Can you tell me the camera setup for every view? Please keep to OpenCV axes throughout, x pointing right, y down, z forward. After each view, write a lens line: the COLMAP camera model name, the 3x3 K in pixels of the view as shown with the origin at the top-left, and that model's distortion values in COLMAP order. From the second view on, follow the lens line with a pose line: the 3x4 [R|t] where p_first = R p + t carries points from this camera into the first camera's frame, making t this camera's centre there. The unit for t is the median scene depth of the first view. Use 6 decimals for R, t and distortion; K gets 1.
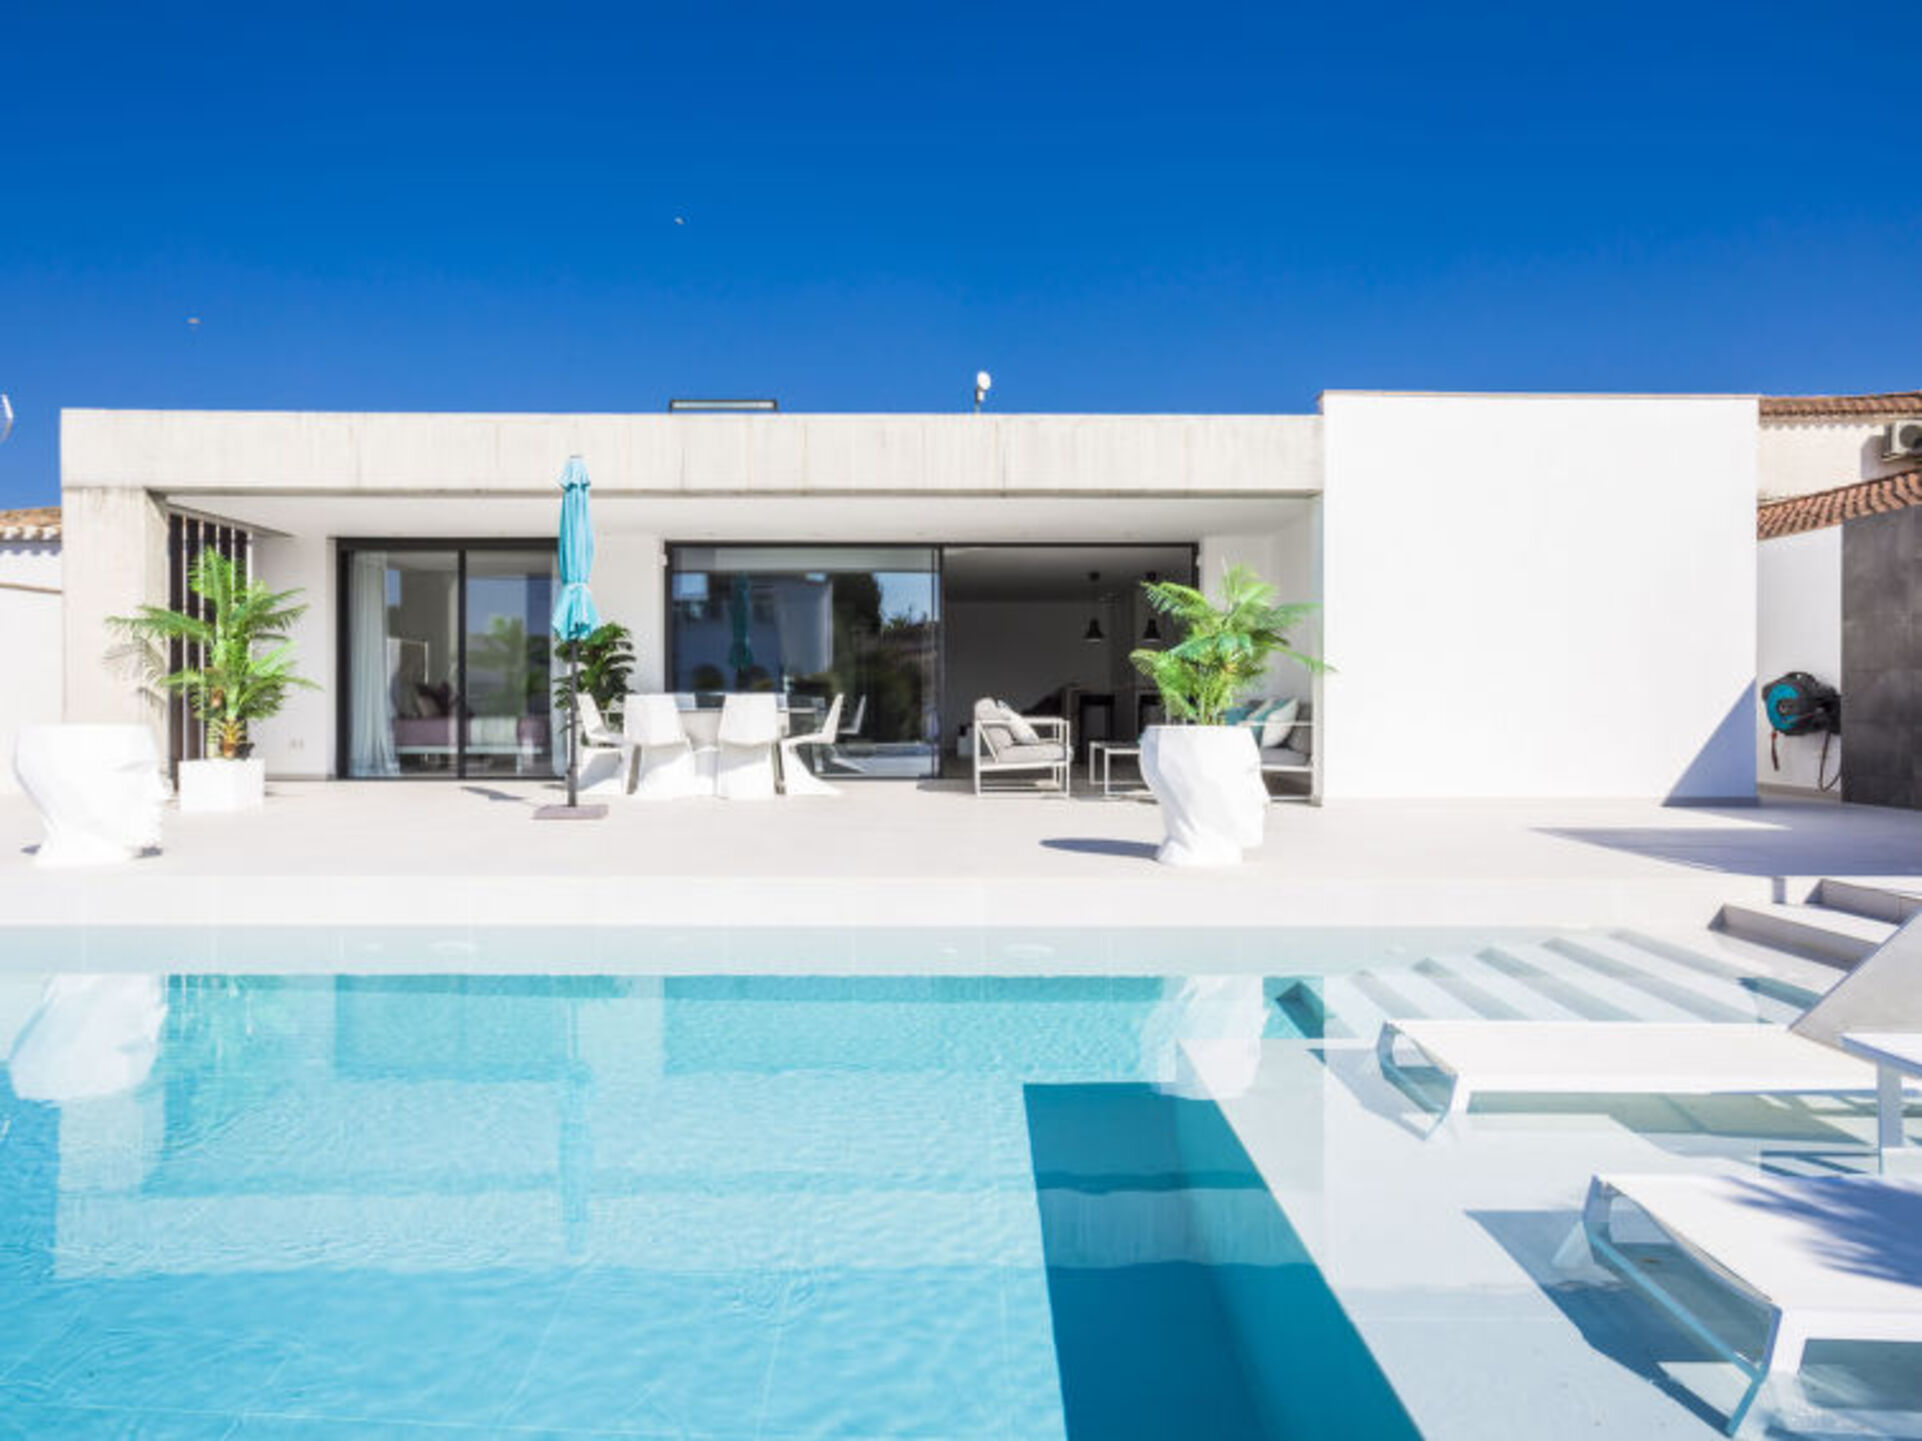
lens RADIAL K [[2162.1, 0, 961.0], [0, 2162.1, 720.5], [0, 0, 1]] dist [0.000262, 0.000067]
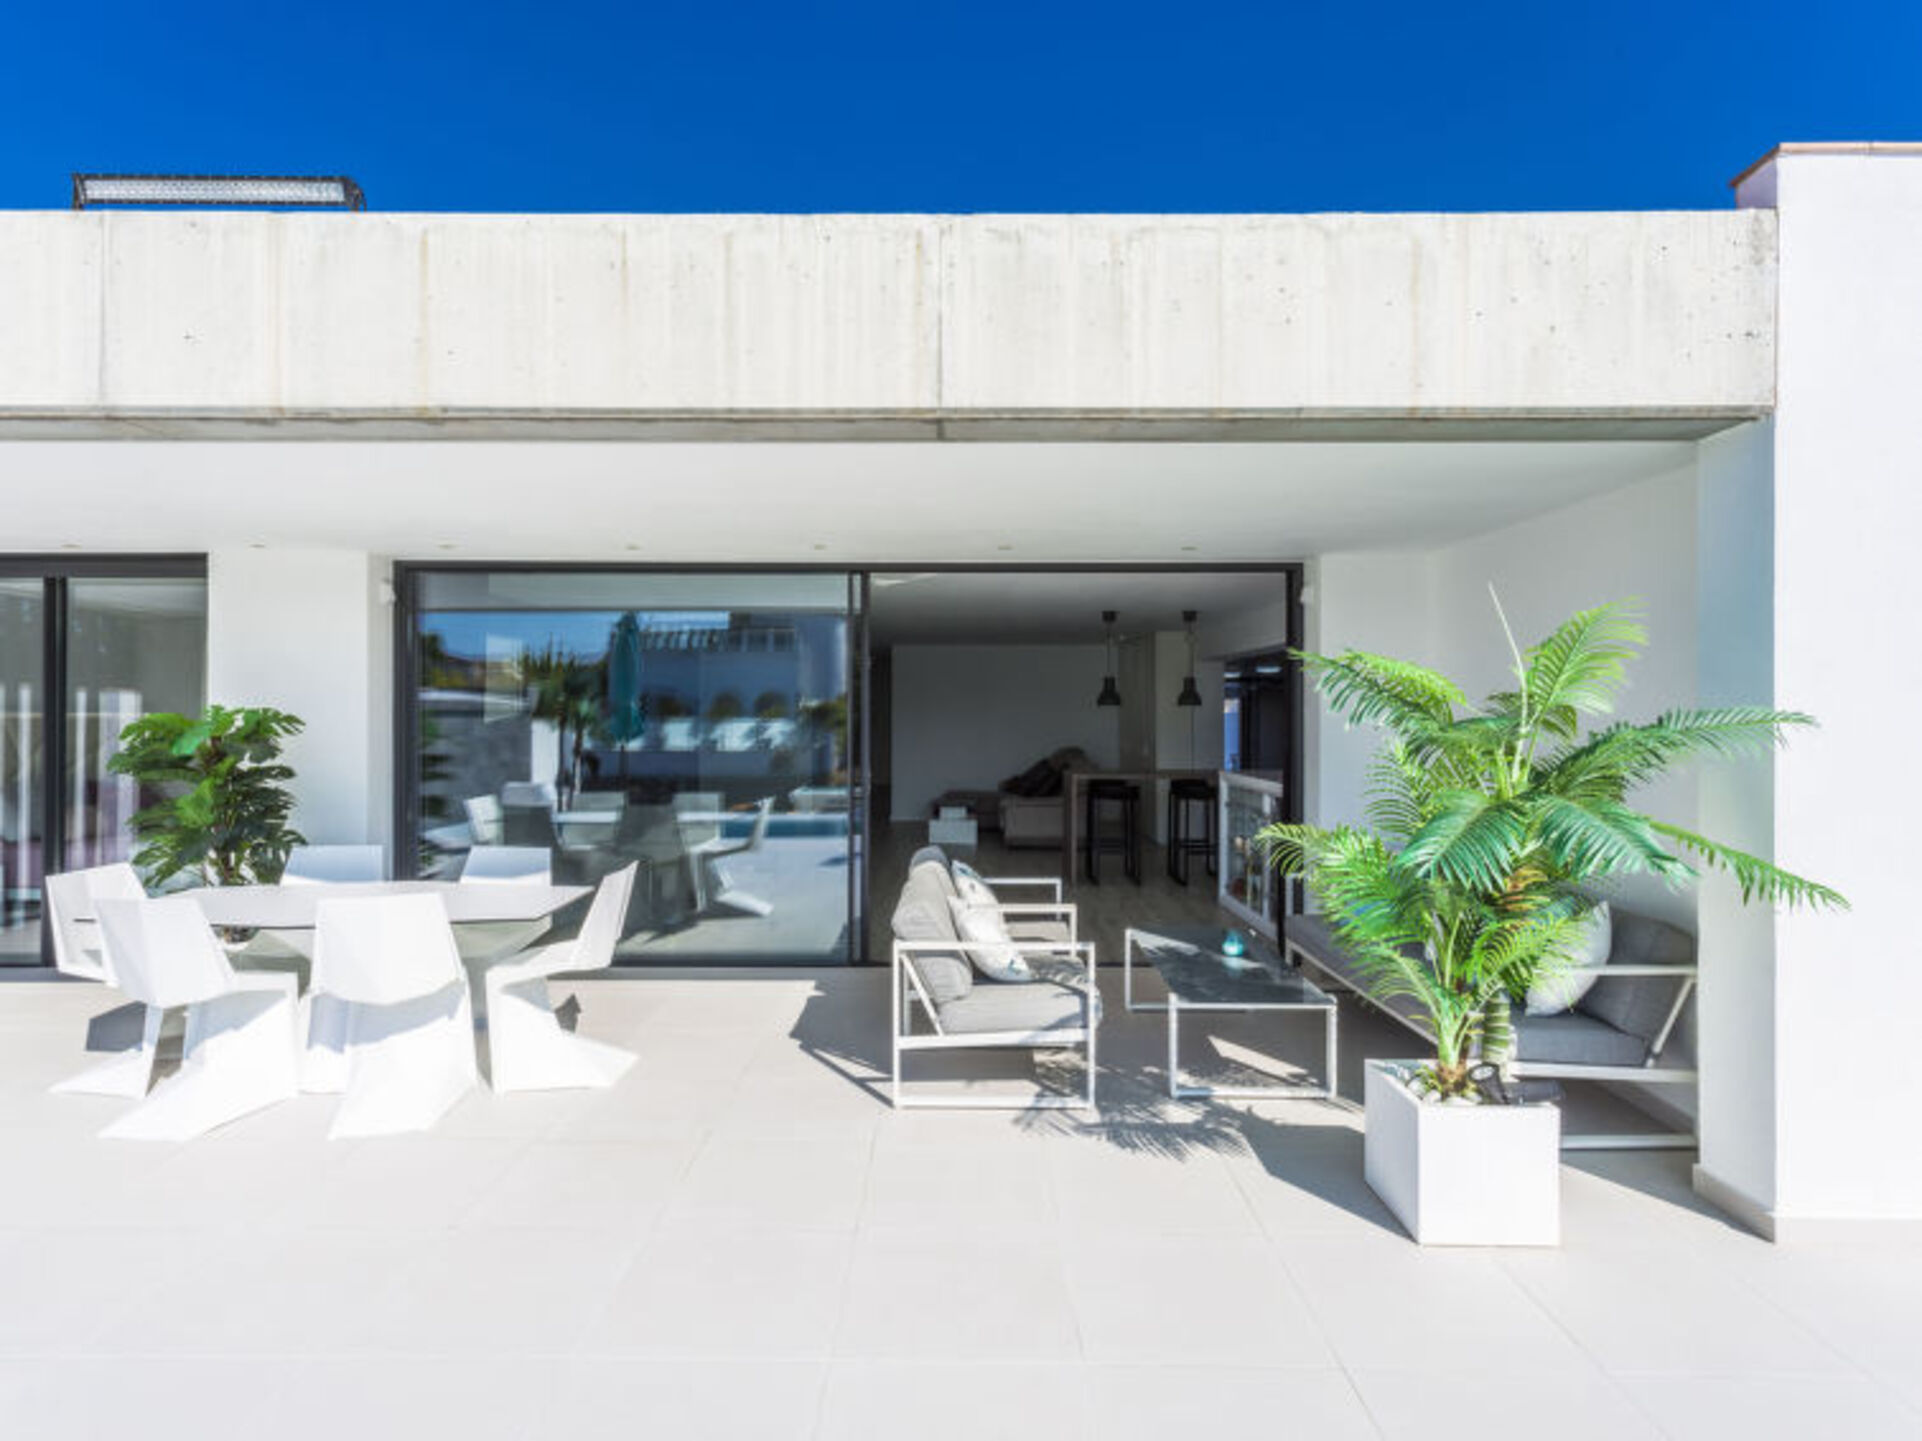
lens RADIAL K [[1840.0, 0, 961.0], [0, 1840.0, 720.5], [0, 0, 1]] dist [0.067280, 0.003377]
pose [[0.999996, 0.001184, -0.002687, 0.022128], [-0.001198, 0.999985, -0.005373, -0.044108], [0.002681, 0.005377, 0.999982, 0.595931]]
